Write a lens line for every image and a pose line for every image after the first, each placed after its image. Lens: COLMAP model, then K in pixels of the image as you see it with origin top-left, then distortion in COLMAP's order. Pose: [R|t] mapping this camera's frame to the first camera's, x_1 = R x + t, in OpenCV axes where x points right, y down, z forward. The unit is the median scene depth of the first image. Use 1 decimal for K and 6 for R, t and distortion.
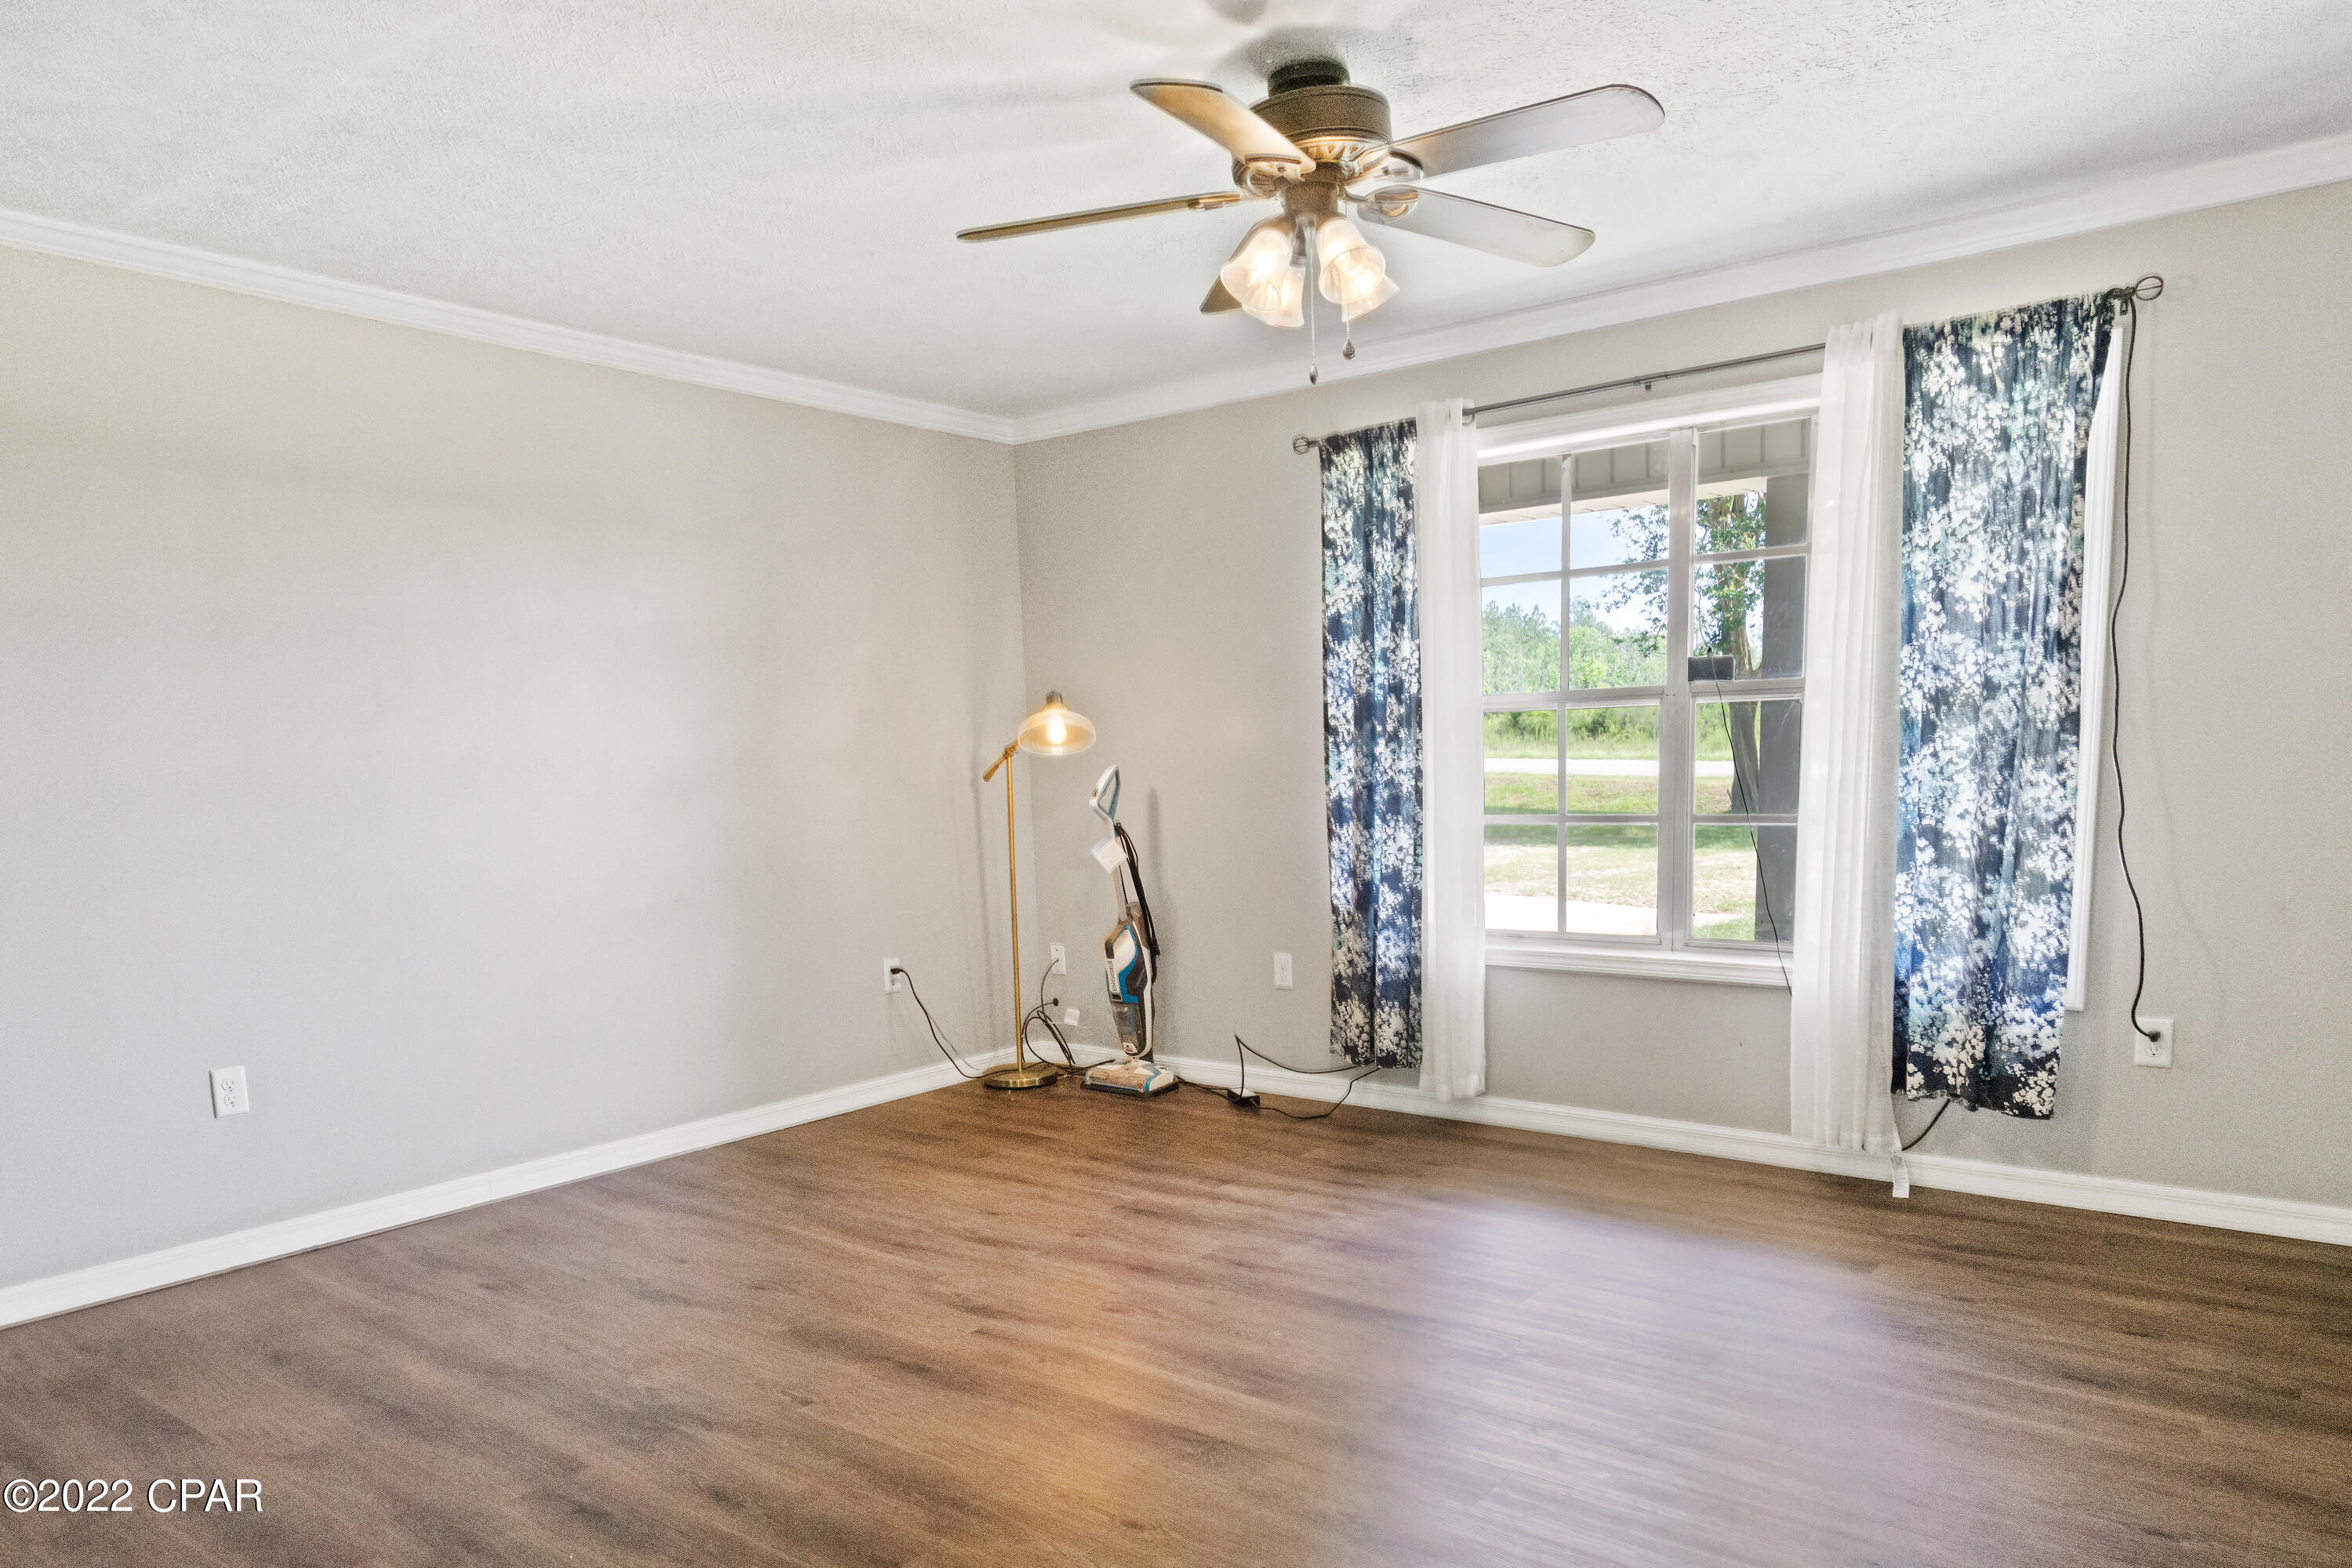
lens RADIAL K [[1522.2, 0, 1171.6], [0, 1522.2, 1020.2], [0, 0, 1]] dist [0.003096, 0.000081]
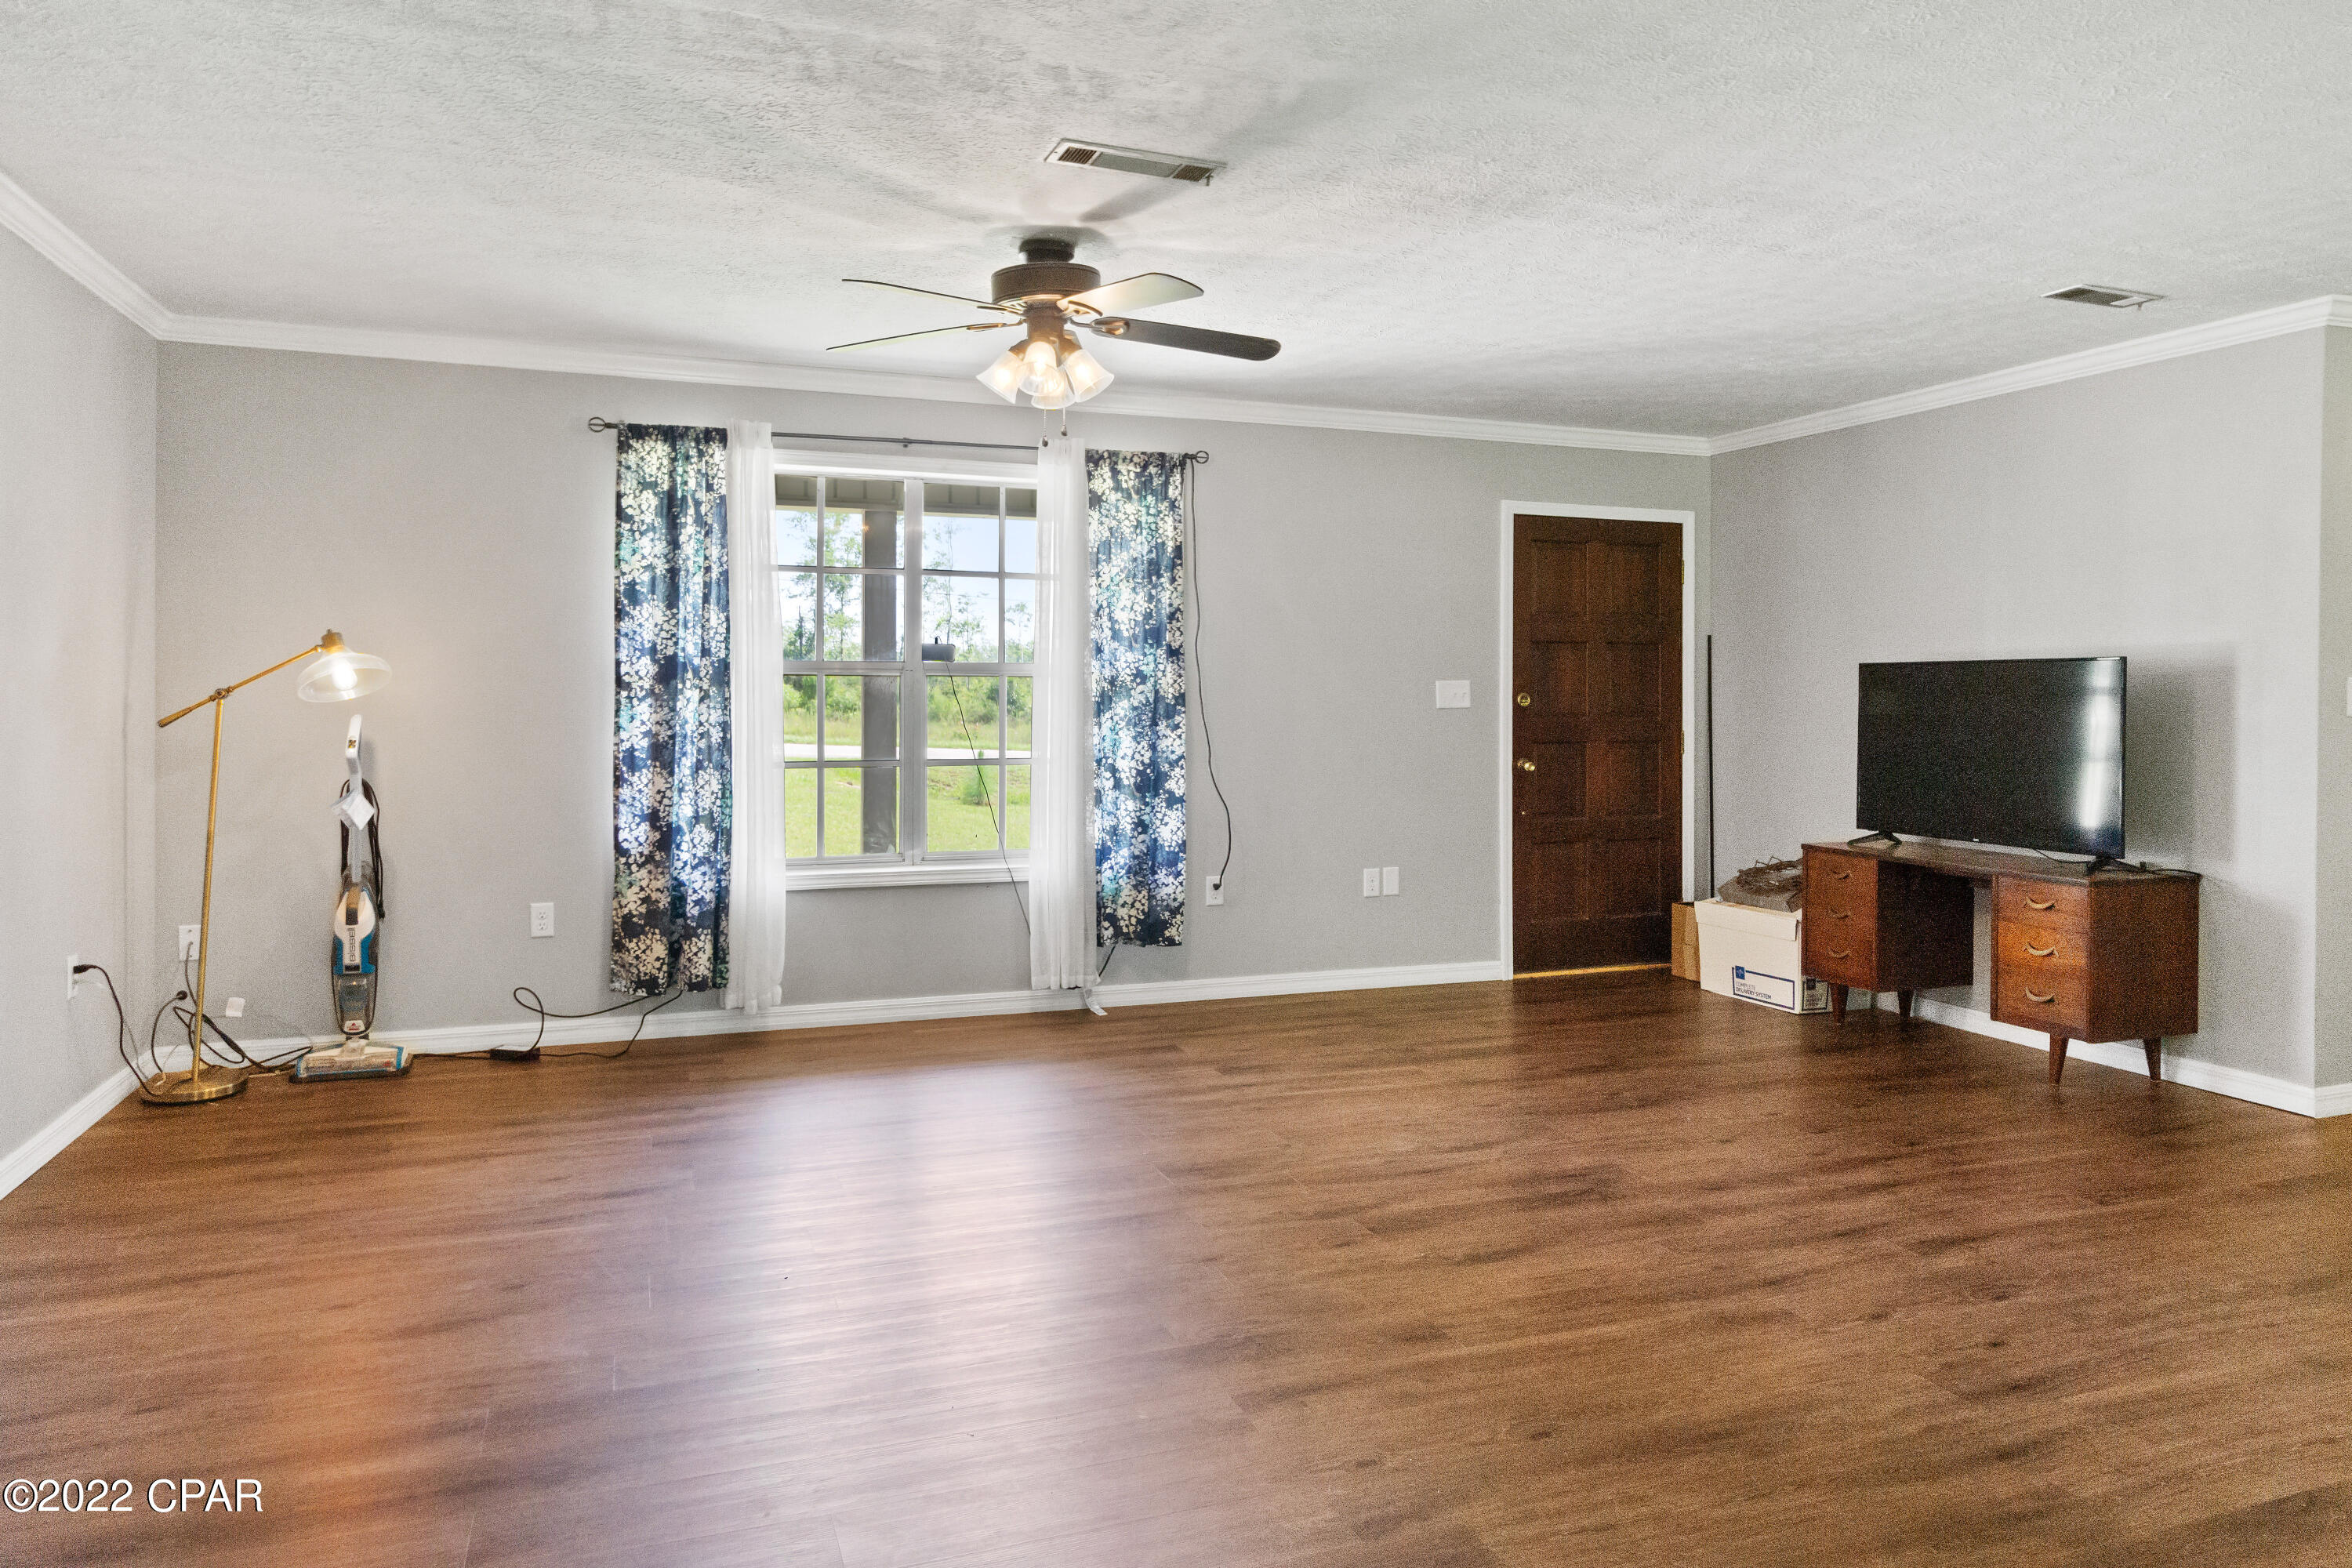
lens RADIAL K [[1530.5, 0, 1176.0], [0, 1530.5, 784.0], [0, 0, 1]] dist [0.001508, 0.000106]
pose [[0.510899, -0.016789, 0.859477, -0.647384], [0.133175, 0.989284, -0.059839, -0.005175], [-0.849262, 0.145033, 0.507660, 0.134327]]
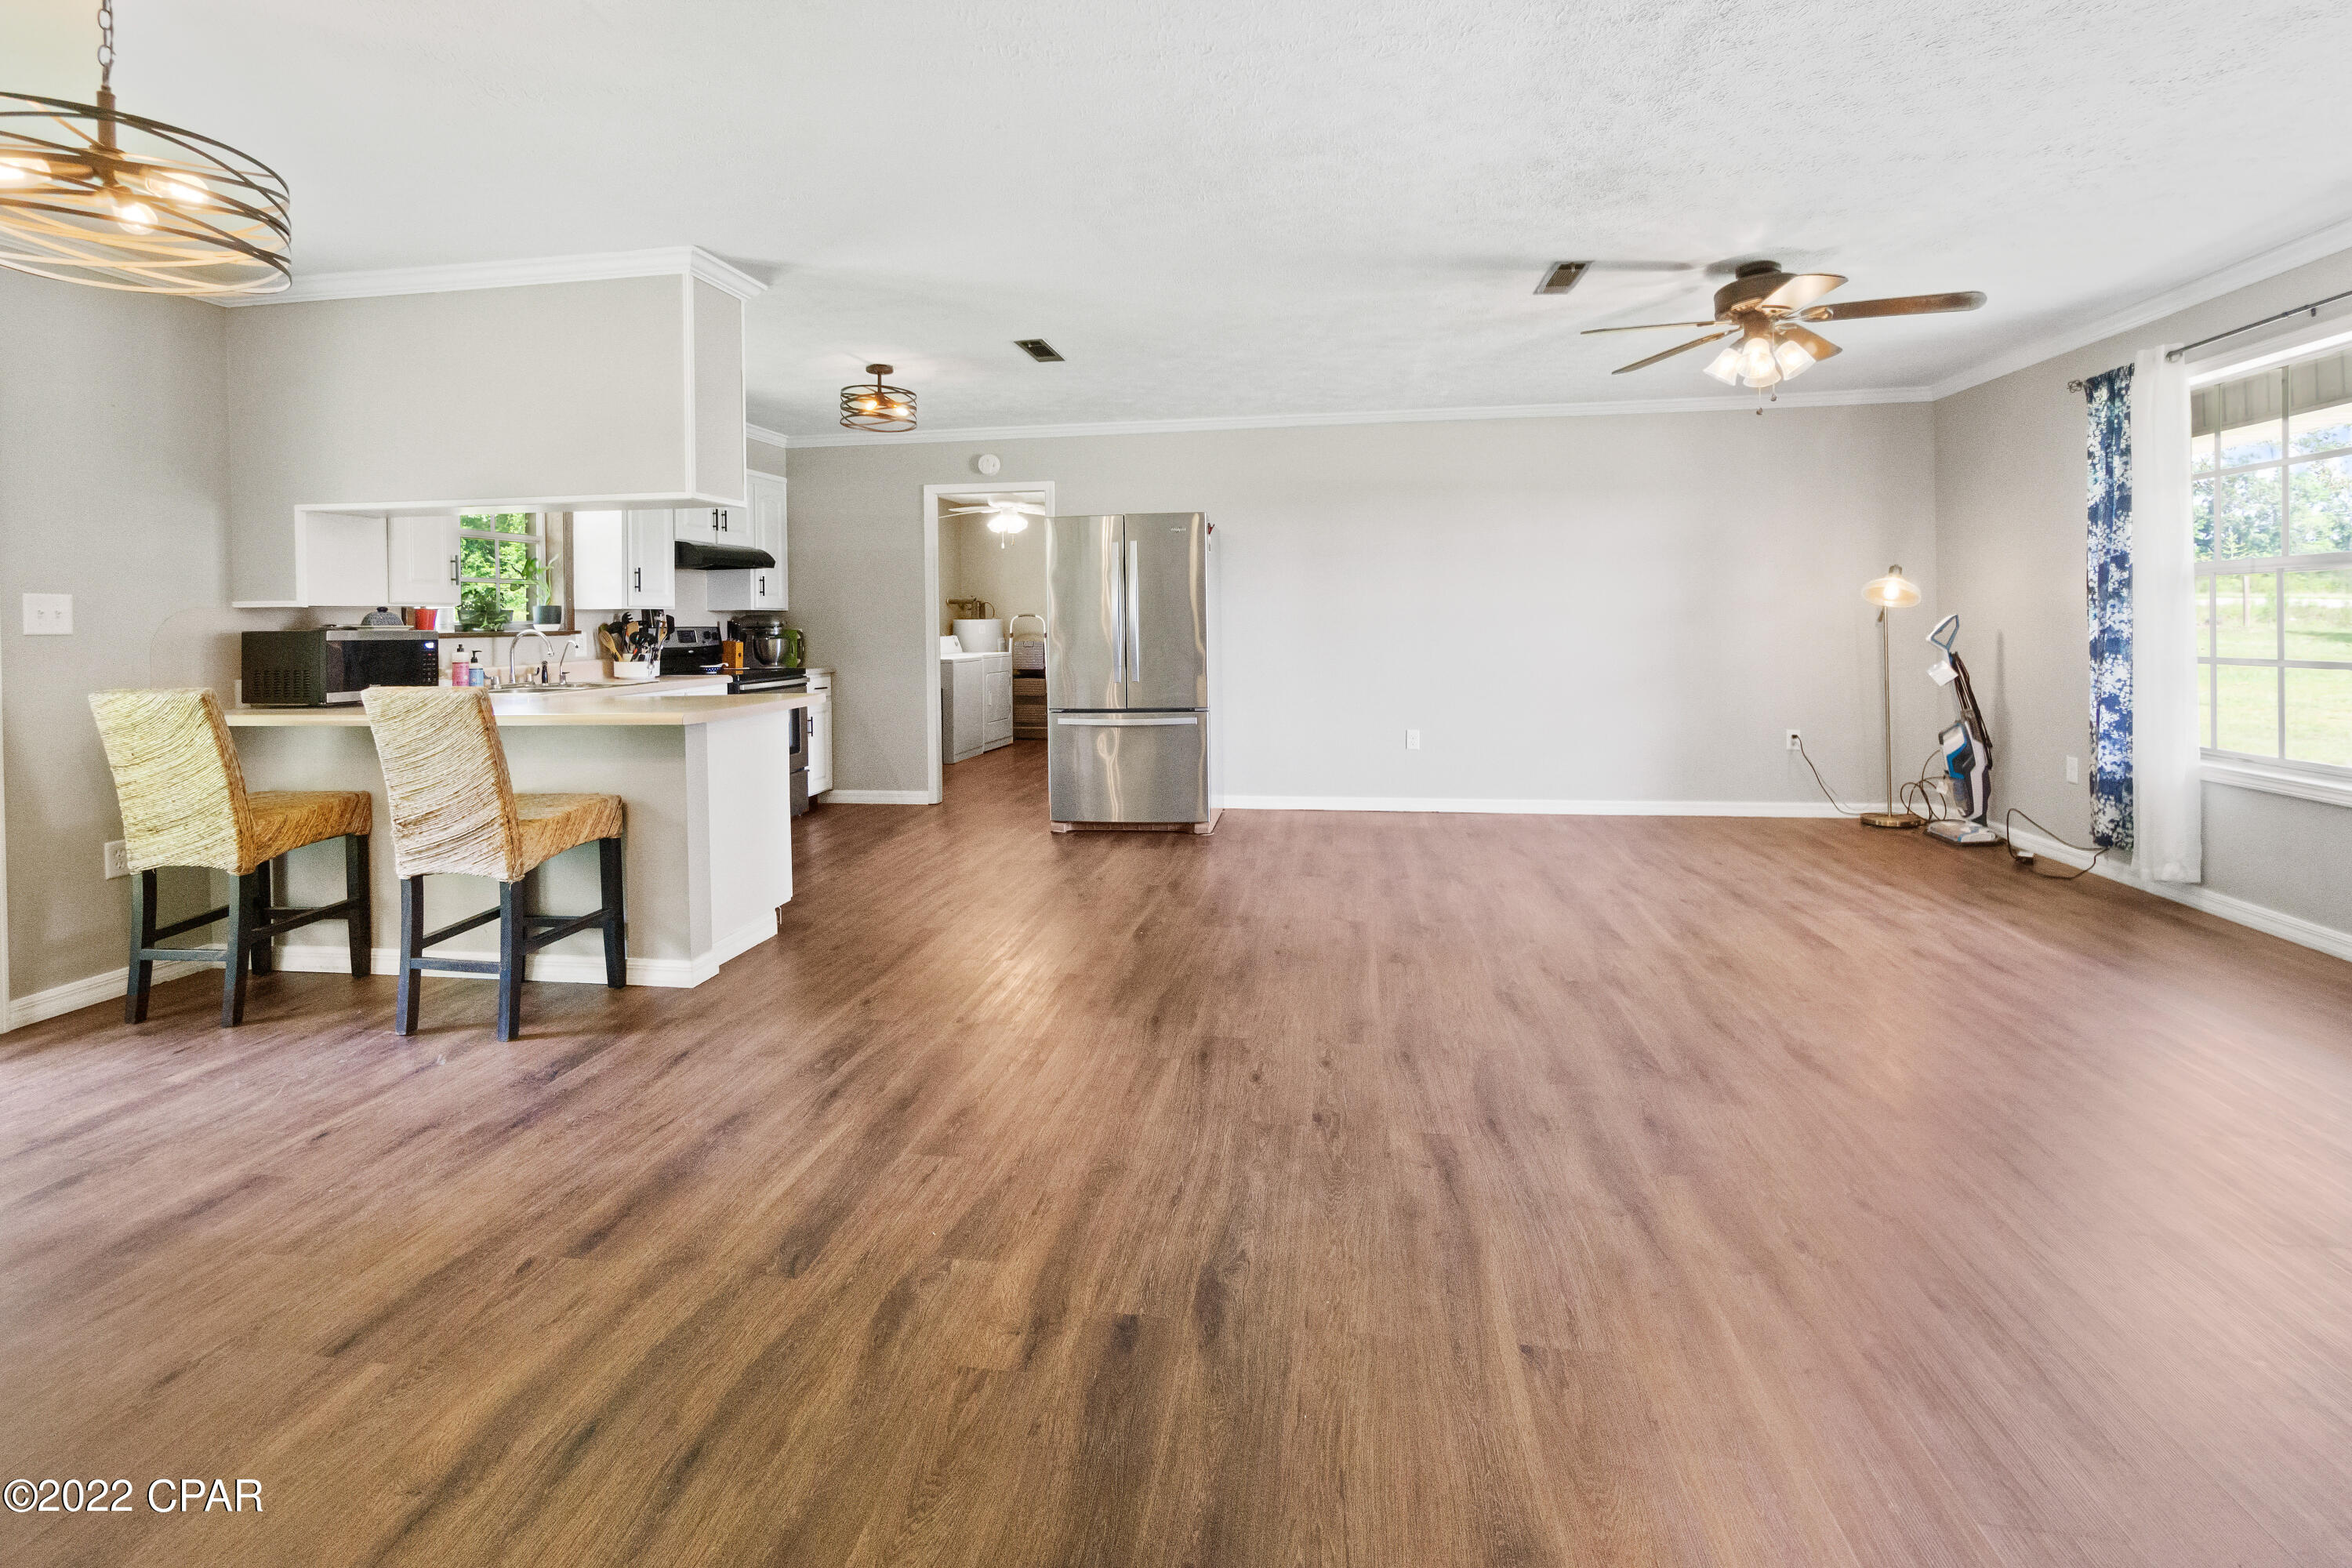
lens RADIAL K [[1034.7, 0, 1176.0], [0, 1034.7, 784.0], [0, 0, 1]] dist [-0.001330, -0.000299]
pose [[0.493378, 0.162009, -0.854594, 0.524354], [-0.157461, 0.982904, 0.095427, 0.019795], [0.855444, 0.087484, 0.510454, -0.151931]]
